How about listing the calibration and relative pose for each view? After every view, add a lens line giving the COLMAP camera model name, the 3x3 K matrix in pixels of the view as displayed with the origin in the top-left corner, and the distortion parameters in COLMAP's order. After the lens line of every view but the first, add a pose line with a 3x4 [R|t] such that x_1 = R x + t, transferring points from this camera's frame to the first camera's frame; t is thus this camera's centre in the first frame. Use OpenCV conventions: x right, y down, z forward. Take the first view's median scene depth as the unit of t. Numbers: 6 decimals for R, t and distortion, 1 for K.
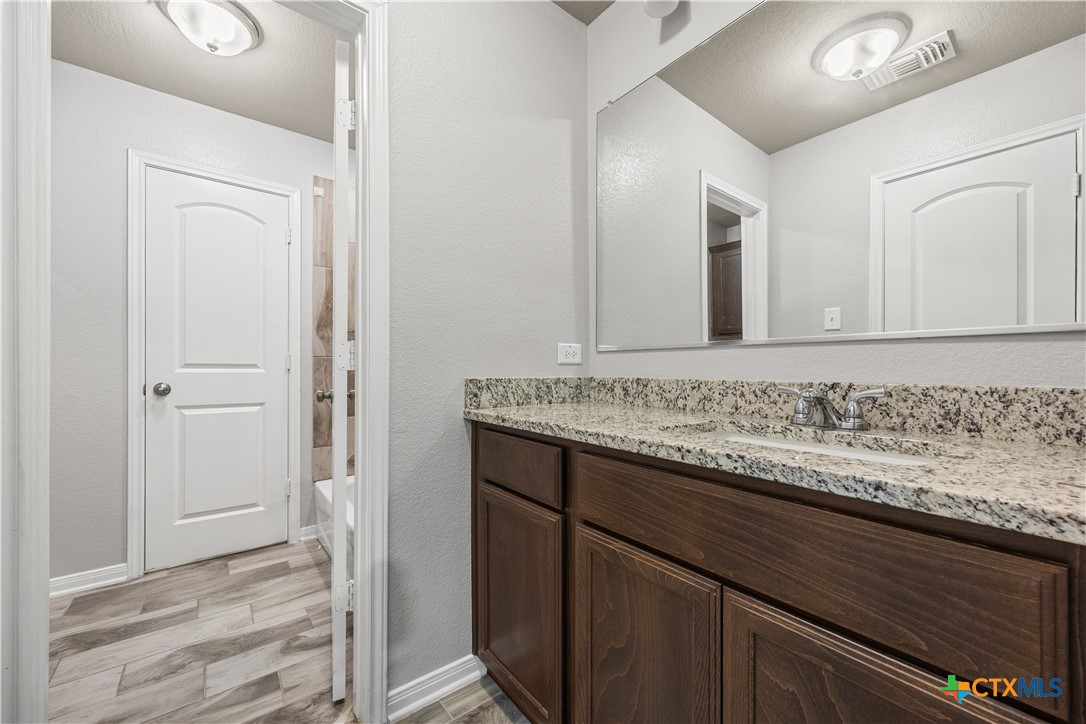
lens RADIAL K [[413.9, 0, 529.7], [0, 413.9, 367.8], [0, 0, 1]] dist [0.002380, 0.000306]
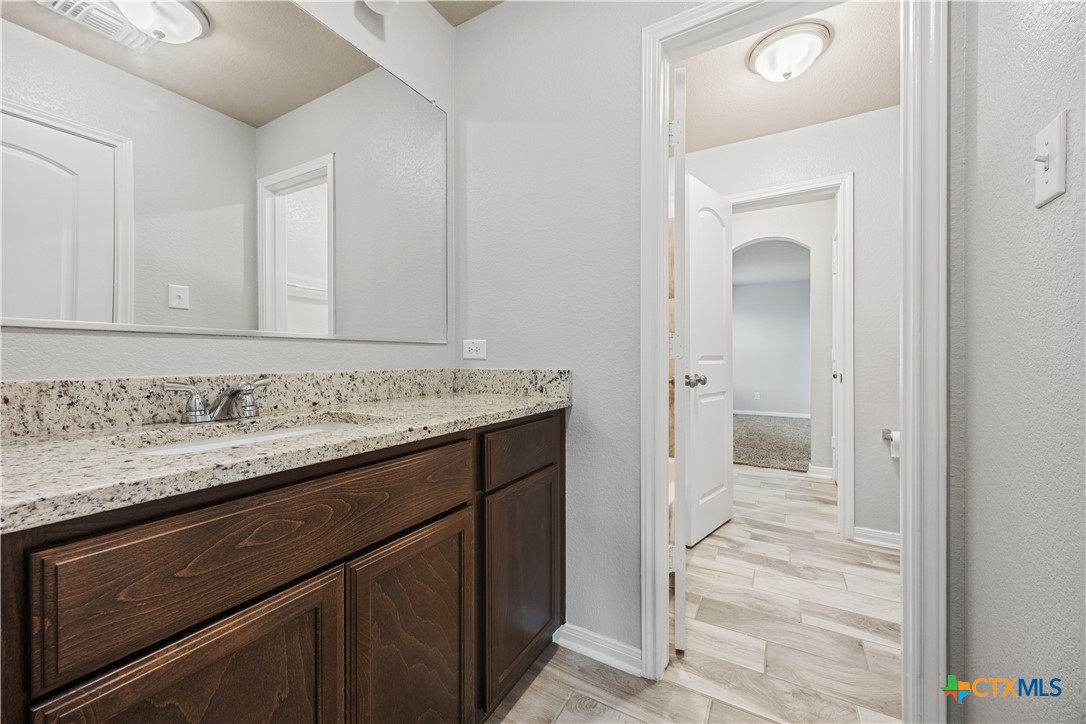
lens RADIAL K [[443.4, 0, 514.3], [0, 443.4, 362.6], [0, 0, 1]] dist [-0.001160, 0.000034]
pose [[-0.364420, -0.000752, 0.931234, -1.402337], [-0.001905, 0.999998, 0.000062, 0.002275], [-0.931233, -0.001752, -0.364421, 1.845708]]
